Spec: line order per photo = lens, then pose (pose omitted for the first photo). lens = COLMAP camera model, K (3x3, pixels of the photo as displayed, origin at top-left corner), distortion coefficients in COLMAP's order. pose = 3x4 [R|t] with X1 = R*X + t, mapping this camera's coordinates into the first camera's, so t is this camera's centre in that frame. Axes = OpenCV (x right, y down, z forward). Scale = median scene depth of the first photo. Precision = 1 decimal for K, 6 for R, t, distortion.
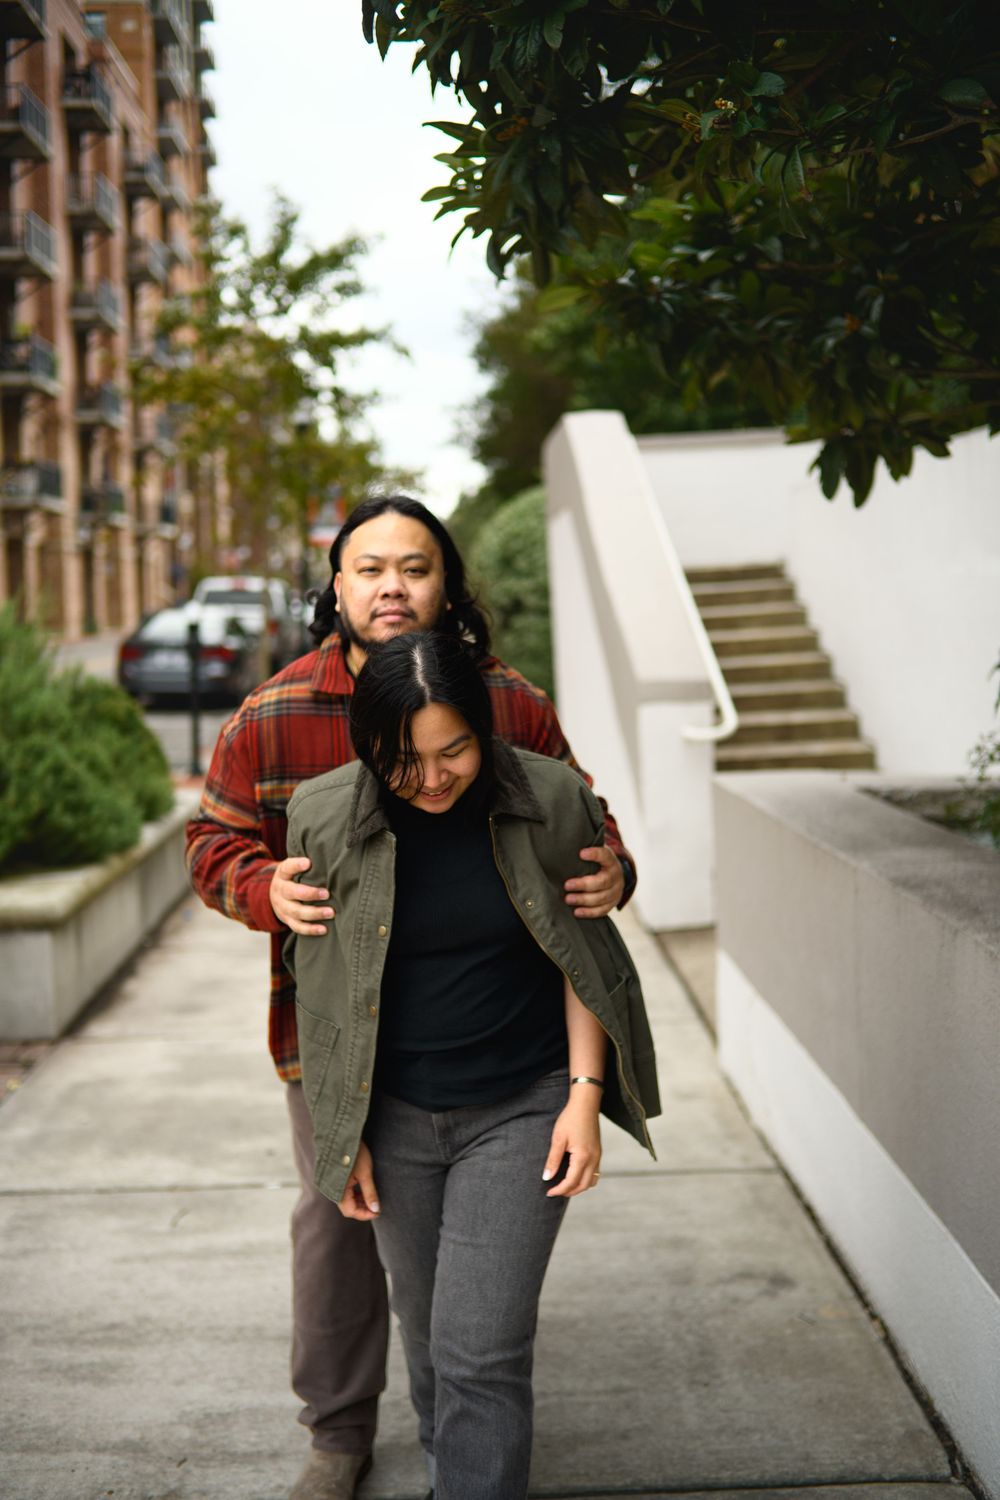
lens RADIAL K [[1482.5, 0, 508.6], [0, 1482.5, 740.0], [0, 0, 1]] dist [0.012555, 0.000000]
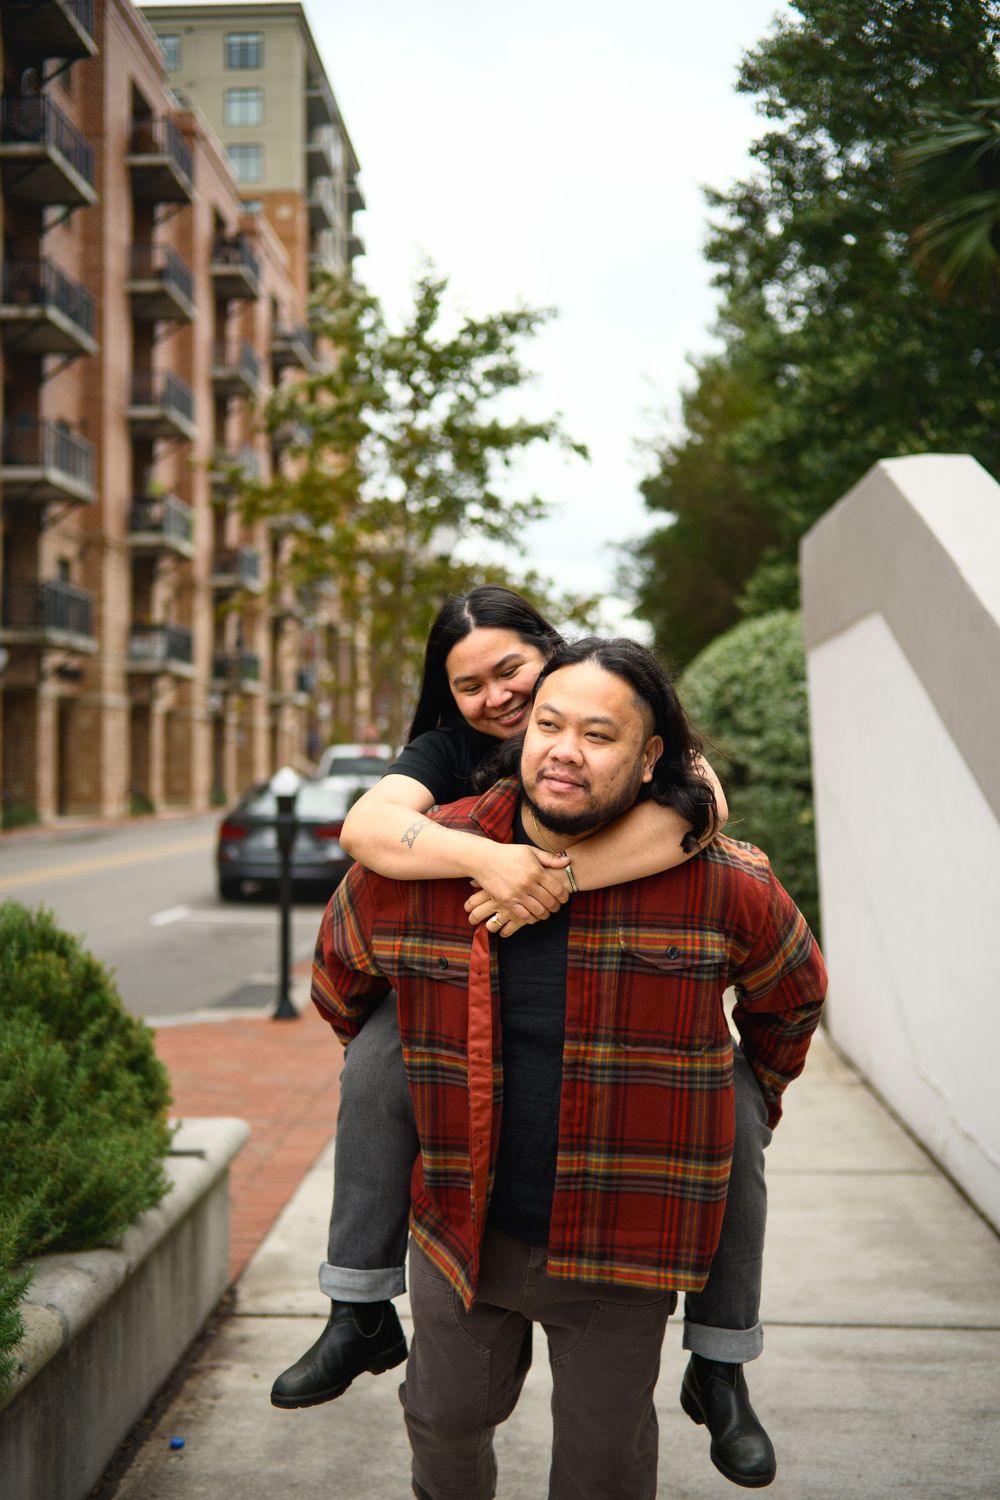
lens RADIAL K [[1482.5, 0, 495.4], [0, 1482.5, 737.9], [0, 0, 1]] dist [0.012555, 0.000000]
pose [[0.994921, 0.003274, -0.100602, -0.036356], [-0.015077, 0.993042, -0.116790, -0.021929], [0.099520, 0.117713, 0.988048, 0.262237]]
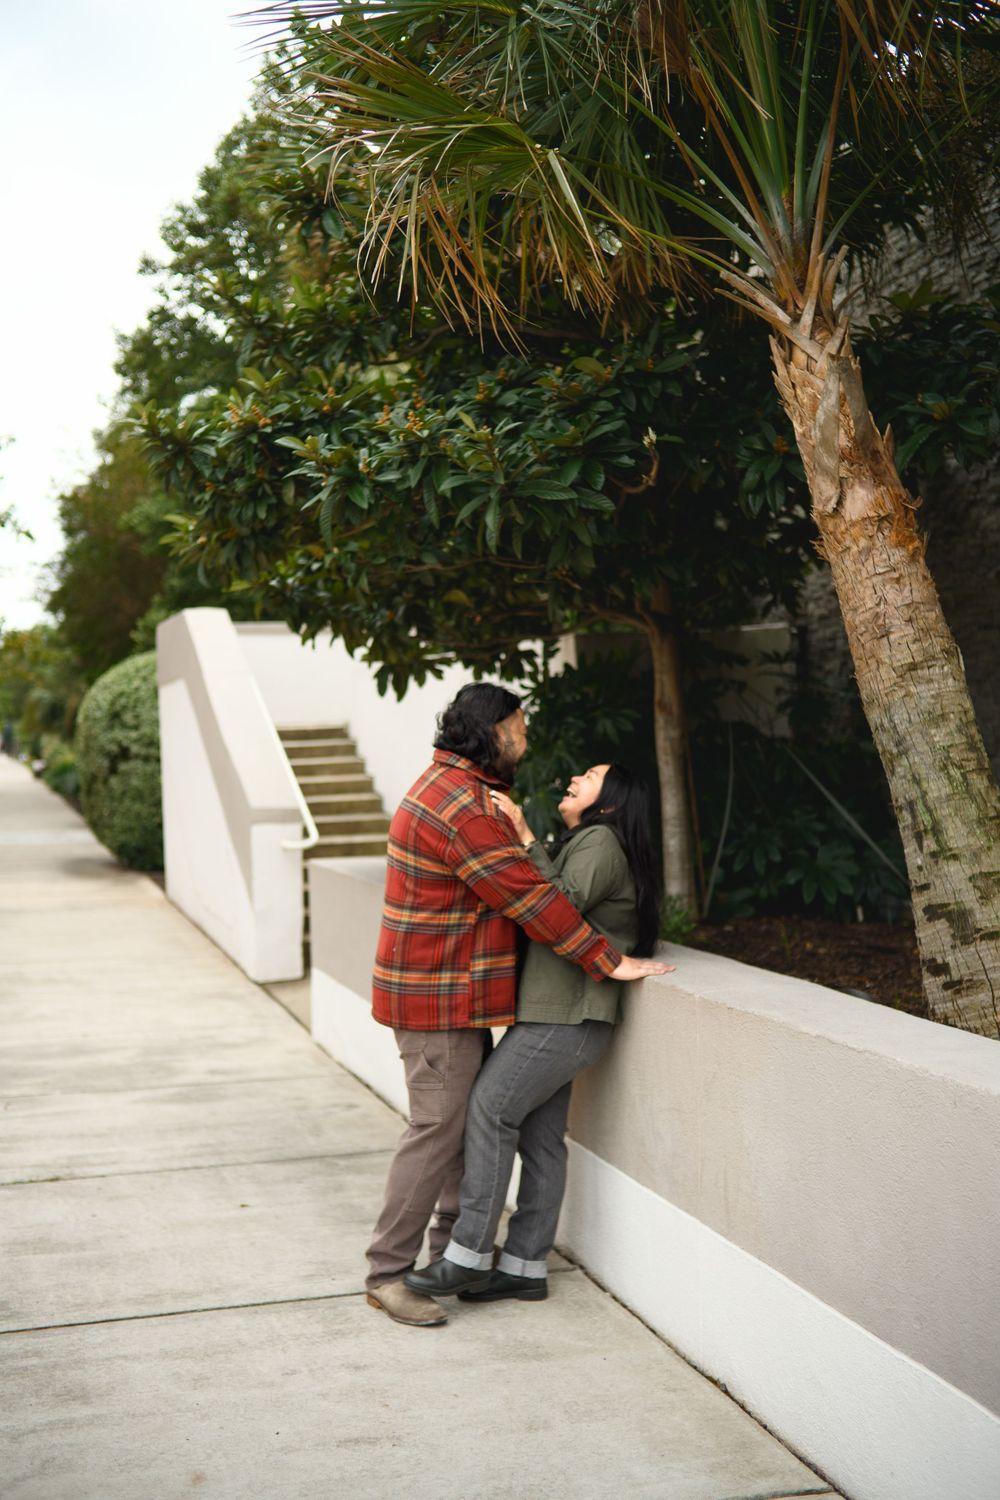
lens RADIAL K [[1521.9, 0, 500.3], [0, 1521.9, 756.9], [0, 0, 1]] dist [-0.028055, 0.000000]
pose [[0.958760, 0.022754, 0.283305, -0.045959], [0.003009, 0.995922, -0.090171, 0.020423], [-0.284201, 0.087305, 0.954781, -0.221386]]
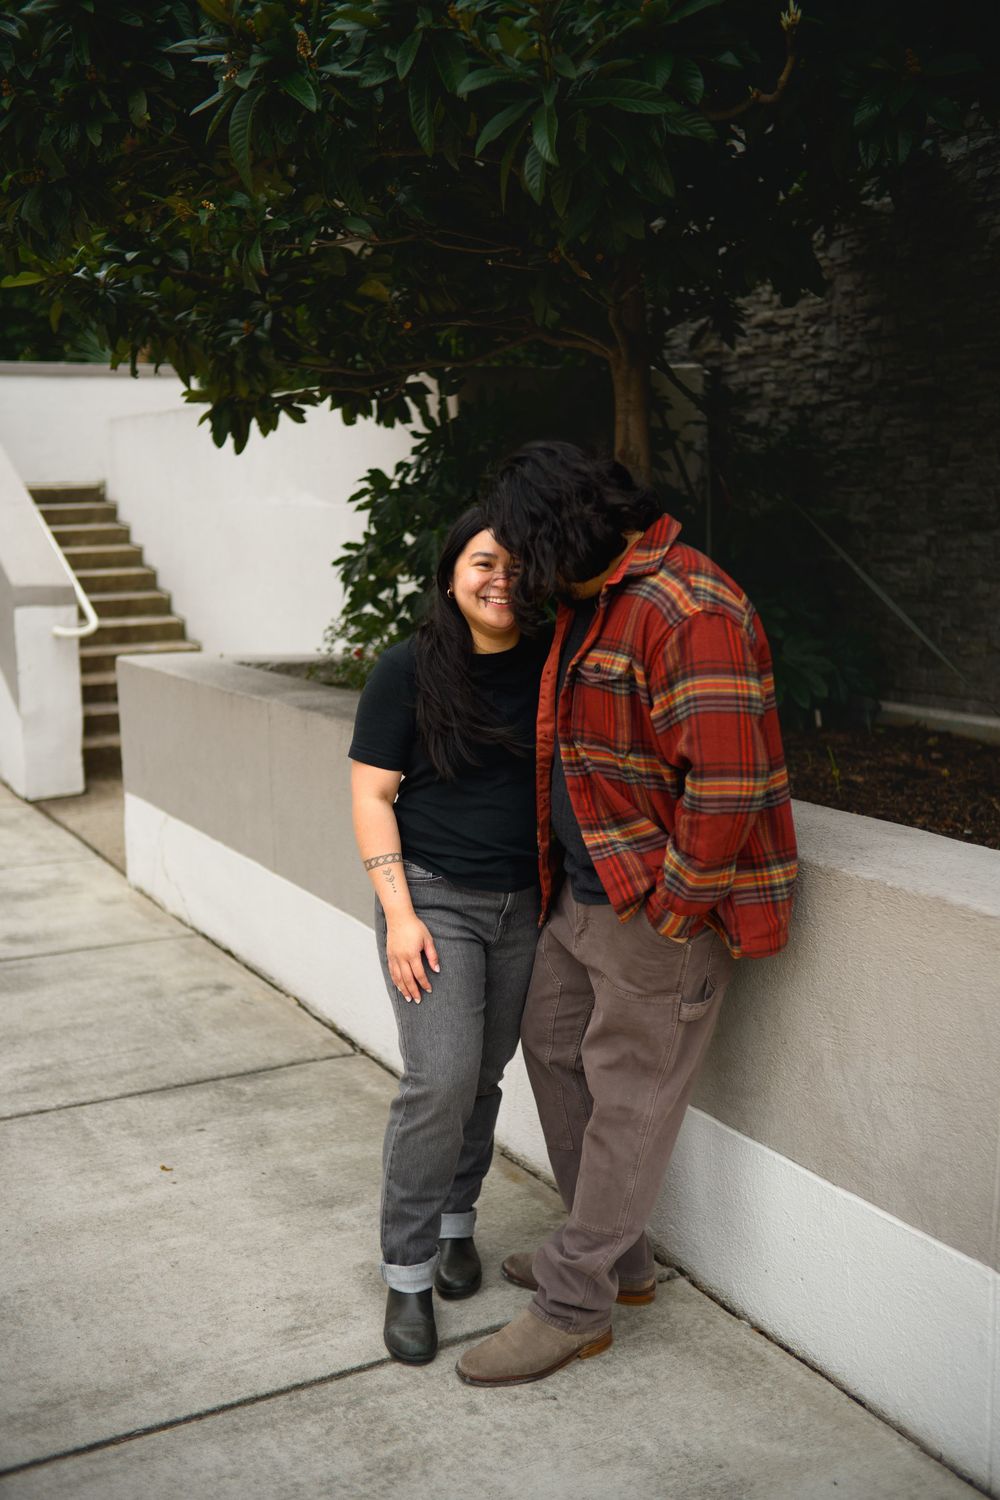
lens RADIAL K [[1482.5, 0, 505.8], [0, 1482.5, 748.1], [0, 0, 1]] dist [0.012555, 0.000000]
pose [[0.880298, -0.041346, 0.472617, -0.057591], [0.014312, 0.998056, 0.060656, 0.009716], [-0.474206, -0.046631, 0.879178, -0.093286]]
